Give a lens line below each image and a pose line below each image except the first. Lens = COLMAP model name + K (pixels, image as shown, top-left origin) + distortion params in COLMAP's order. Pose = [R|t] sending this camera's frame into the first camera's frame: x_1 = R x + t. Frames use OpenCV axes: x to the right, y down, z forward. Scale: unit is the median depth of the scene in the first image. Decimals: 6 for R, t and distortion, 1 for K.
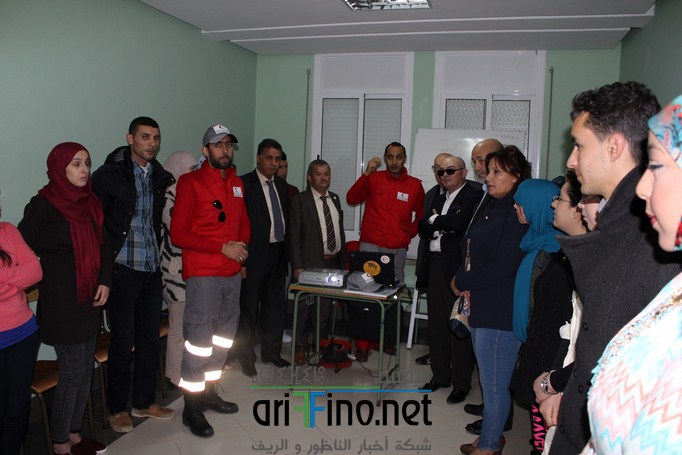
lens RADIAL K [[559.6, 0, 341.0], [0, 559.6, 227.5], [0, 0, 1]] dist [-0.131878, 0.068971]
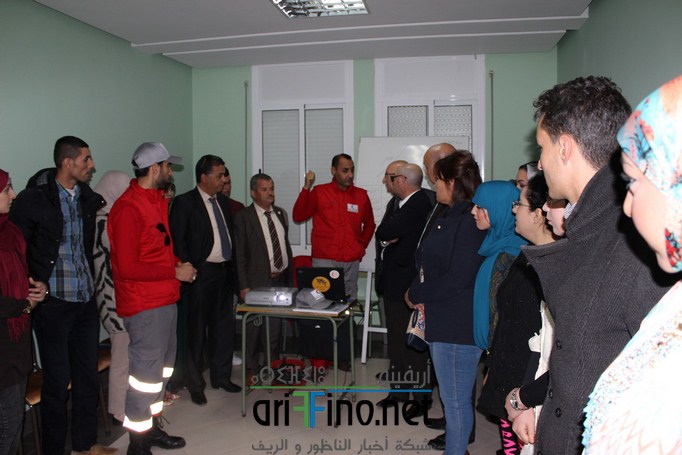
lens RADIAL K [[561.5, 0, 341.0], [0, 561.5, 227.5], [0, 0, 1]] dist [-0.091160, -0.003252]
pose [[0.994254, -0.049496, 0.094921, 0.002362], [0.051587, 0.998474, -0.019697, -0.003916], [-0.093801, 0.024480, 0.995290, 0.031949]]
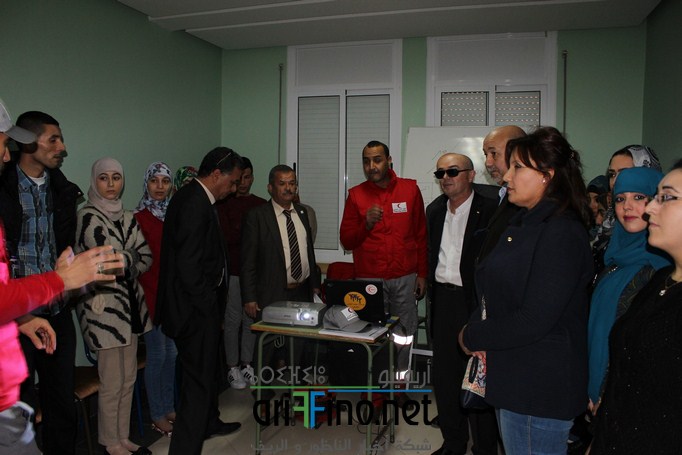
lens RADIAL K [[550.3, 0, 339.4], [0, 550.3, 187.2], [0, 0, 1]] dist [-0.053048, 0.002951]
pose [[0.999633, -0.026490, -0.005725, 0.042413], [0.025812, 0.994968, -0.096807, -0.011805], [0.008260, 0.096623, 0.995287, 0.216557]]
